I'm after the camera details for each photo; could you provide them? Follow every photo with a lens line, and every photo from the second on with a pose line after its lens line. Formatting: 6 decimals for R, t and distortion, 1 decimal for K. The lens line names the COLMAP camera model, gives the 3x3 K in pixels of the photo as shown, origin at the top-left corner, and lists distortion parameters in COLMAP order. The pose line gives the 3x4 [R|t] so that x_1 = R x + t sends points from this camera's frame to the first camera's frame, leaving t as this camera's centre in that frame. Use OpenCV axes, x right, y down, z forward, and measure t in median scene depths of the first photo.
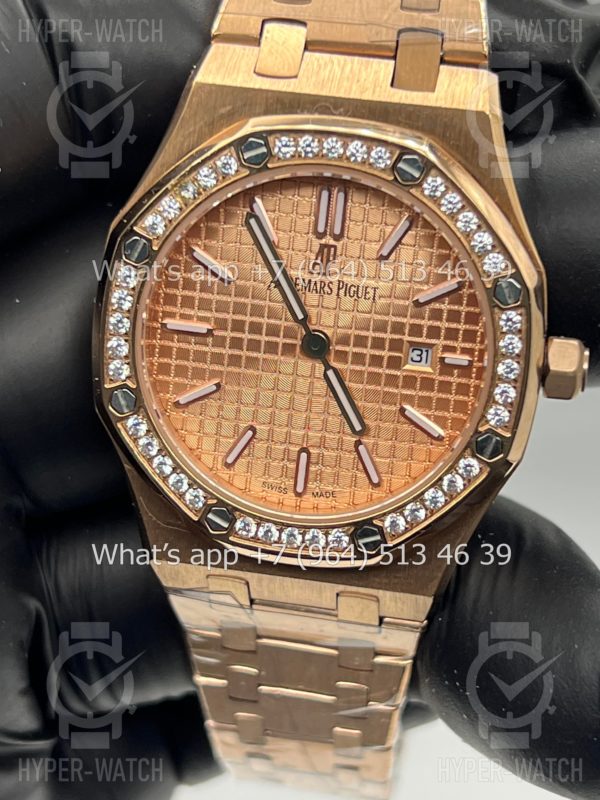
lens RADIAL K [[1927.1, 0, 300.0], [0, 1927.1, 400.0], [0, 0, 1]] dist [0.217495, -0.076316]
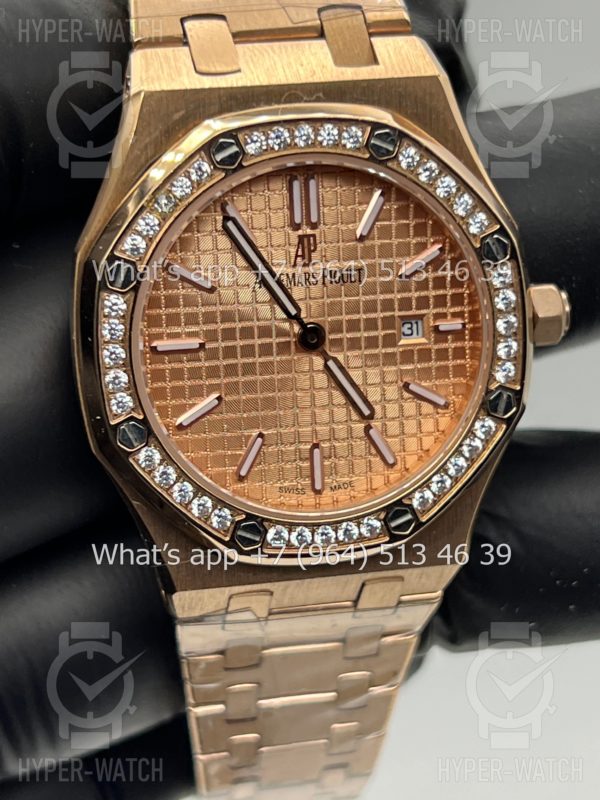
lens RADIAL K [[1927.1, 0, 300.0], [0, 1927.1, 400.0], [0, 0, 1]] dist [0.217495, -0.076316]
pose [[0.933945, -0.199141, 0.296801, -0.294531], [0.198706, 0.979538, 0.031959, -0.030180], [-0.297092, 0.029128, 0.954405, 0.069268]]
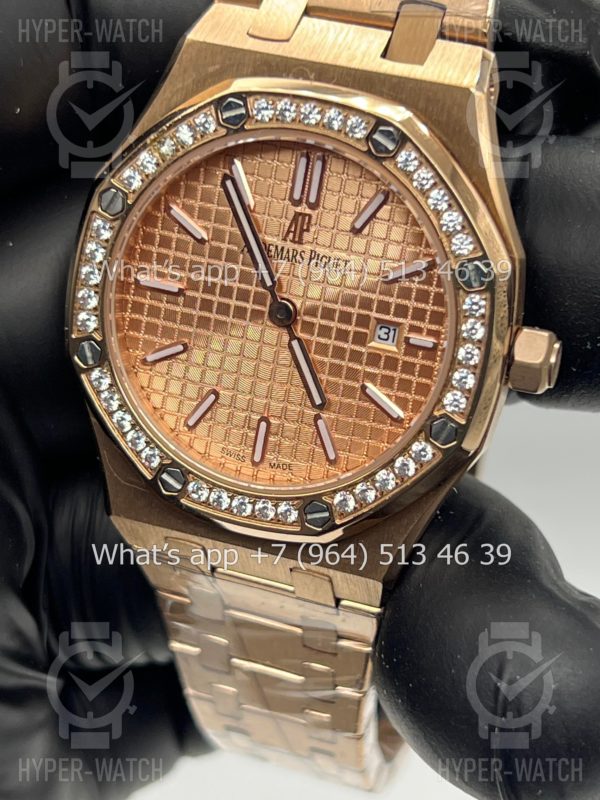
lens RADIAL K [[1927.1, 0, 300.0], [0, 1927.1, 400.0], [0, 0, 1]] dist [0.217495, -0.076316]
pose [[0.985648, 0.093672, -0.140439, 0.159607], [-0.094487, 0.995526, 0.000866, 0.013736], [0.139892, 0.012416, 0.990089, 0.026389]]
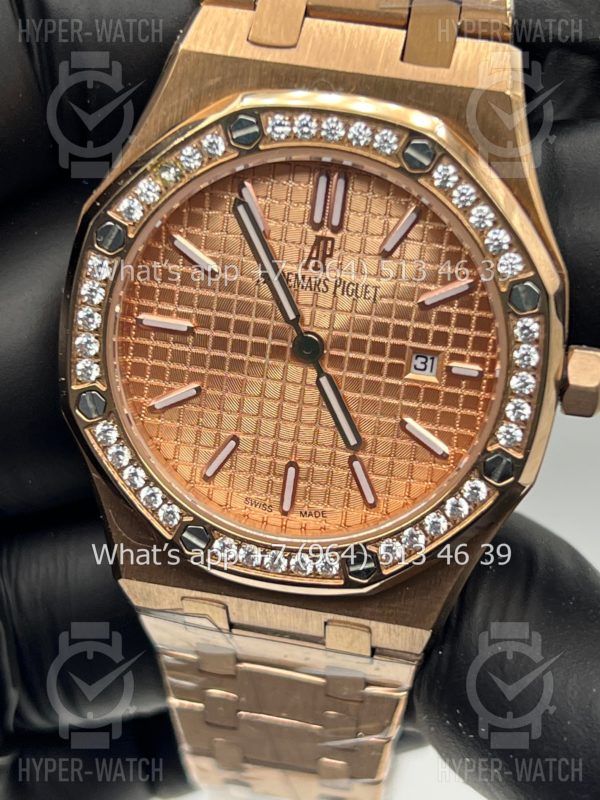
lens RADIAL K [[1927.1, 0, 300.0], [0, 1927.1, 400.0], [0, 0, 1]] dist [0.217495, -0.076316]
pose [[0.999610, 0.027446, -0.005070, 0.009568], [-0.027252, 0.999013, 0.035079, -0.035988], [0.006028, -0.034927, 0.999372, 0.104948]]
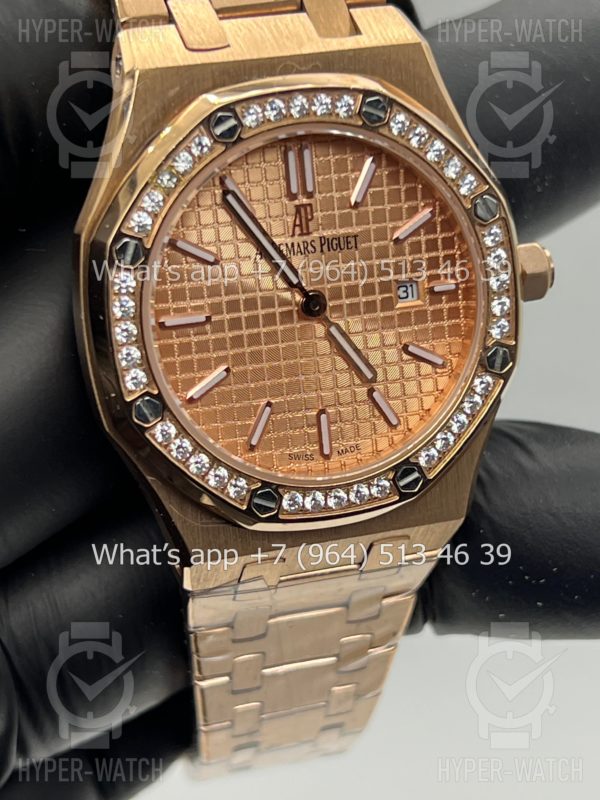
lens RADIAL K [[1927.1, 0, 300.0], [0, 1927.1, 400.0], [0, 0, 1]] dist [0.217495, -0.076316]
pose [[0.887786, -0.253816, 0.383944, -0.393473], [0.254880, 0.965727, 0.049066, -0.032082], [-0.383239, 0.054300, 0.922052, 0.087269]]
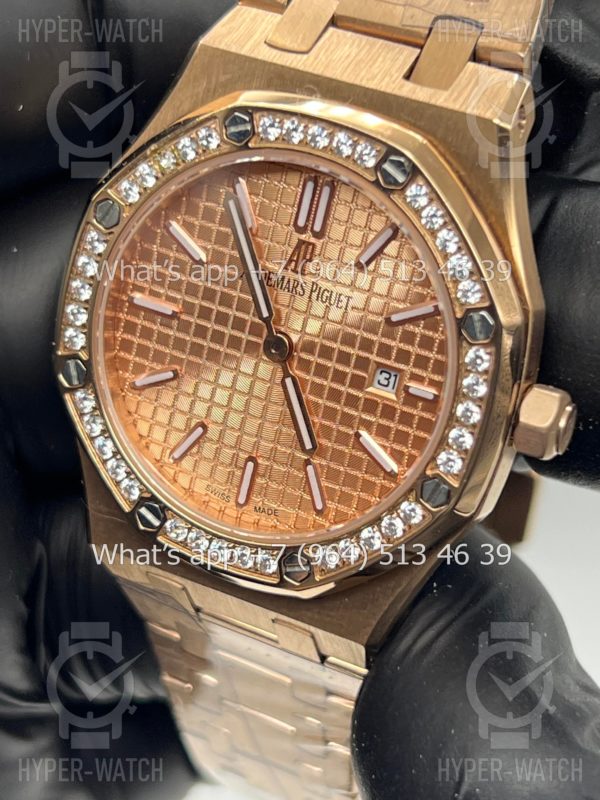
lens RADIAL K [[1927.1, 0, 300.0], [0, 1927.1, 400.0], [0, 0, 1]] dist [0.217495, -0.076316]
pose [[0.955405, 0.176640, -0.236641, 0.238211], [-0.171429, 0.984275, 0.042588, -0.045019], [0.240443, -0.000121, 0.970663, 0.118967]]
